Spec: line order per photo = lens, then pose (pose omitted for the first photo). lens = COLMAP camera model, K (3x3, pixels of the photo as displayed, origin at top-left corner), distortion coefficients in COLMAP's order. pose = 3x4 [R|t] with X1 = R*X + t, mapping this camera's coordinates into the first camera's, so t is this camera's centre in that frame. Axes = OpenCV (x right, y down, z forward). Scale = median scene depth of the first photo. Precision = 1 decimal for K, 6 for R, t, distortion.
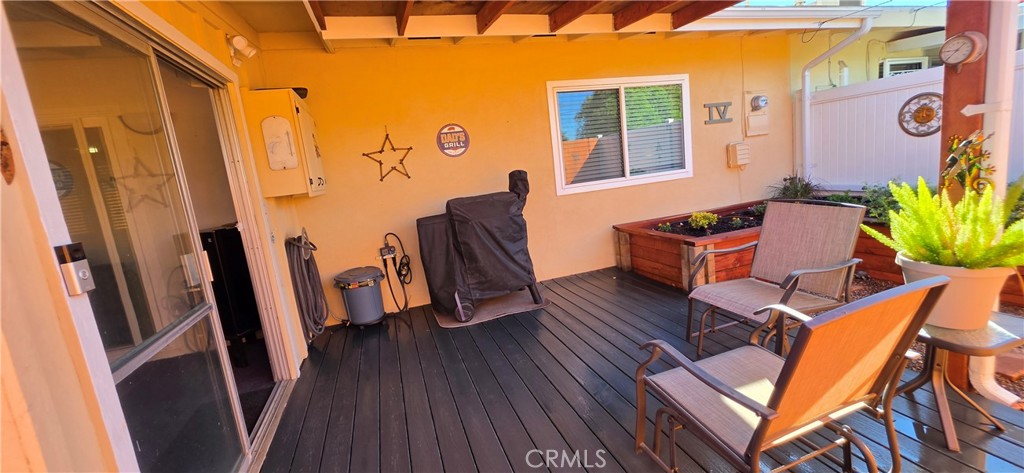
lens RADIAL K [[414.0, 0, 516.1], [0, 414.0, 235.4], [0, 0, 1]] dist [-0.004318, -0.000149]
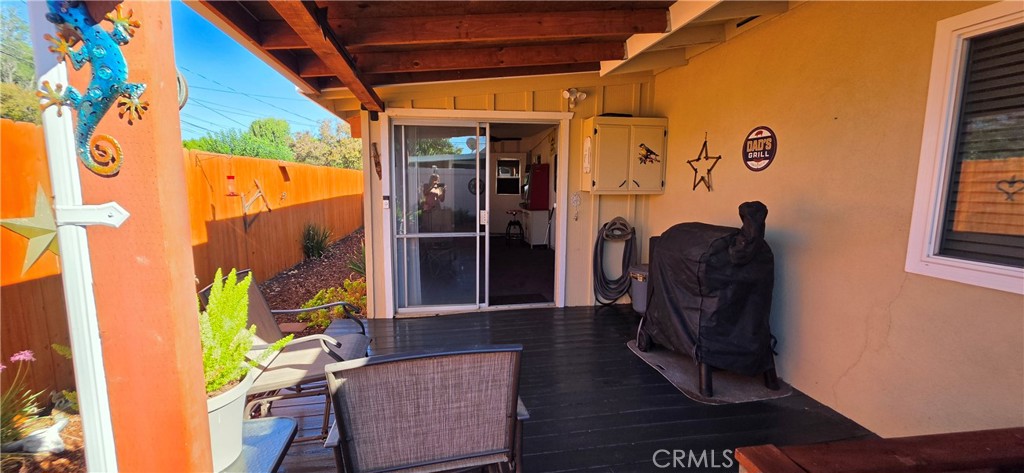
lens RADIAL K [[414.0, 0, 512.1], [0, 414.0, 234.8], [0, 0, 1]] dist [-0.004318, -0.000149]
pose [[-0.136977, 0.236666, -0.961887, 0.666828], [-0.152631, 0.954401, 0.256559, -0.206870], [0.978745, 0.181956, -0.094608, 0.668881]]
